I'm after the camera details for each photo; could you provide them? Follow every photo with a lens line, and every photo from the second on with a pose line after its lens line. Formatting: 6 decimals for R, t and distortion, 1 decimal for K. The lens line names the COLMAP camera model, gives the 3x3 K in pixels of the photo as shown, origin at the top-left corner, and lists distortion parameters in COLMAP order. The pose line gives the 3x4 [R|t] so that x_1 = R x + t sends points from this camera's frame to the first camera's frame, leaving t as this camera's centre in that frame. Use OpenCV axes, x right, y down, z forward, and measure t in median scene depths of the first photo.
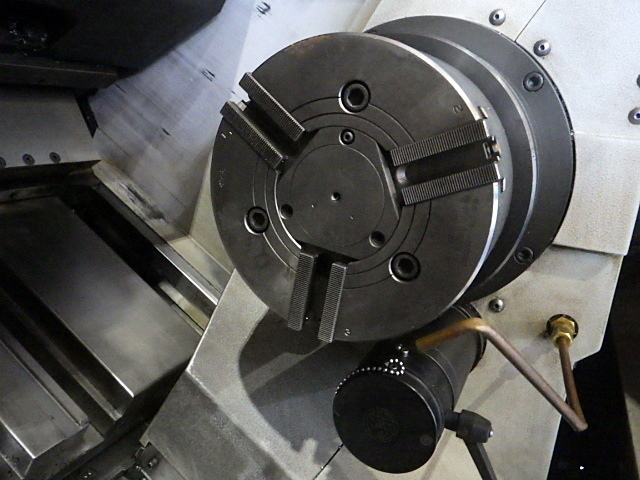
lens RADIAL K [[523.8, 0, 322.5], [0, 523.8, 242.8], [0, 0, 1]] dist [0.000061, 0.003937]
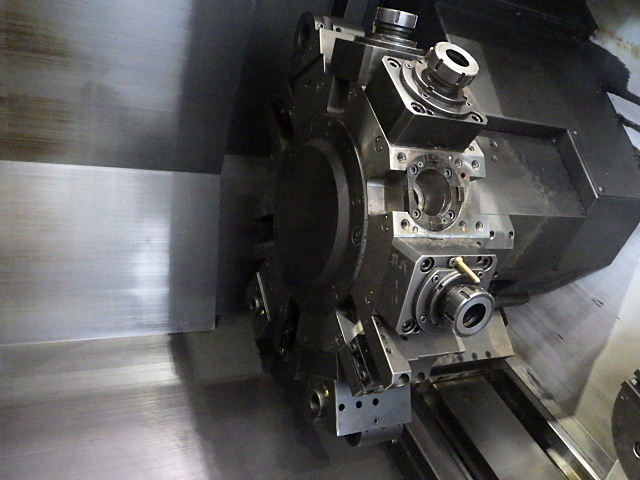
lens RADIAL K [[523.8, 0, 322.5], [0, 523.8, 242.8], [0, 0, 1]] dist [0.000061, 0.003937]
pose [[0.797008, 0.002609, -0.603963, 0.034741], [-0.145664, 0.971302, -0.188026, -0.101073], [0.586140, 0.237834, 0.774516, -0.495868]]
